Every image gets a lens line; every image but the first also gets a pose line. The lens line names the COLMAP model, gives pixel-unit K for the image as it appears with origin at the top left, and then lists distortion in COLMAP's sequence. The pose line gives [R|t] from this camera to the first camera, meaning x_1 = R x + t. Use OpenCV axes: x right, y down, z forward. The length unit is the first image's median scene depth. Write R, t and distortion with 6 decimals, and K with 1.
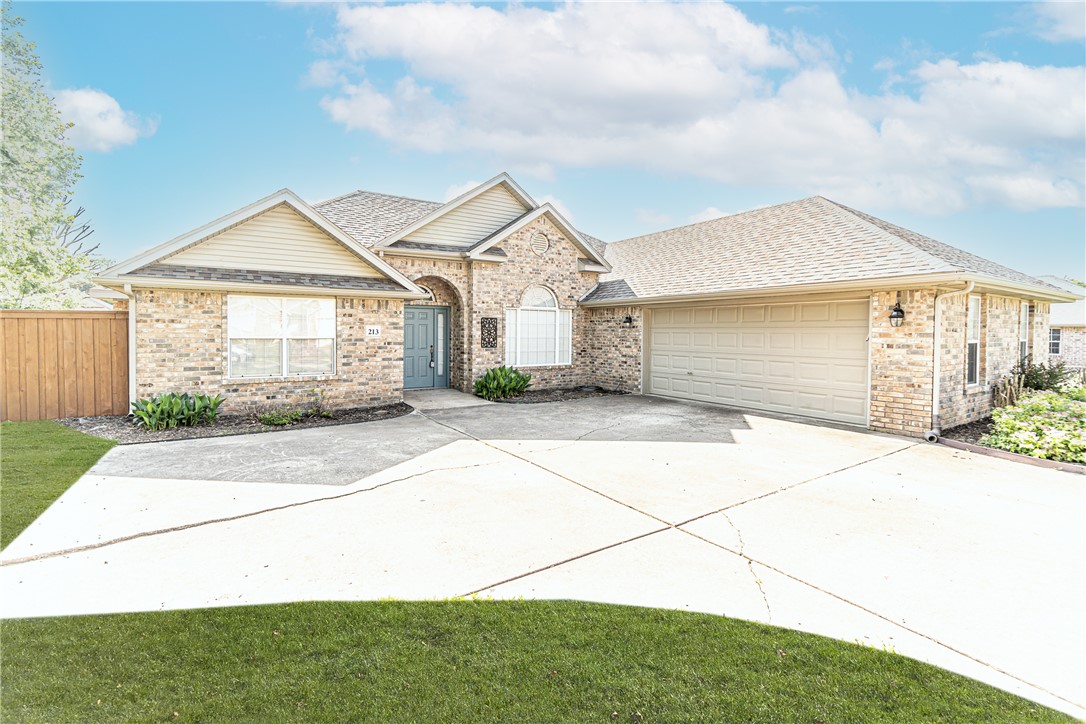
lens RADIAL K [[468.3, 0, 552.2], [0, 468.3, 341.4], [0, 0, 1]] dist [-0.012146, 0.001729]
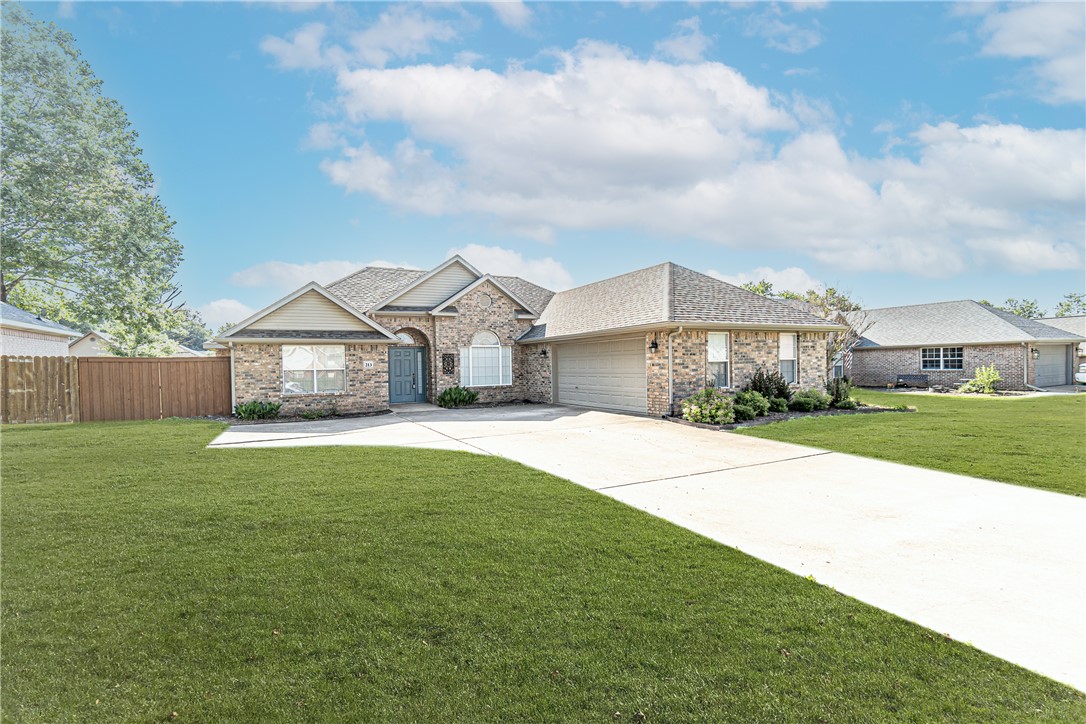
lens RADIAL K [[468.3, 0, 543.6], [0, 468.3, 368.2], [0, 0, 1]] dist [-0.012146, 0.001729]
pose [[0.994577, -0.025378, -0.100863, 0.337240], [0.024381, 0.999641, -0.011098, 0.020796], [0.101109, 0.008579, 0.994838, -0.477853]]
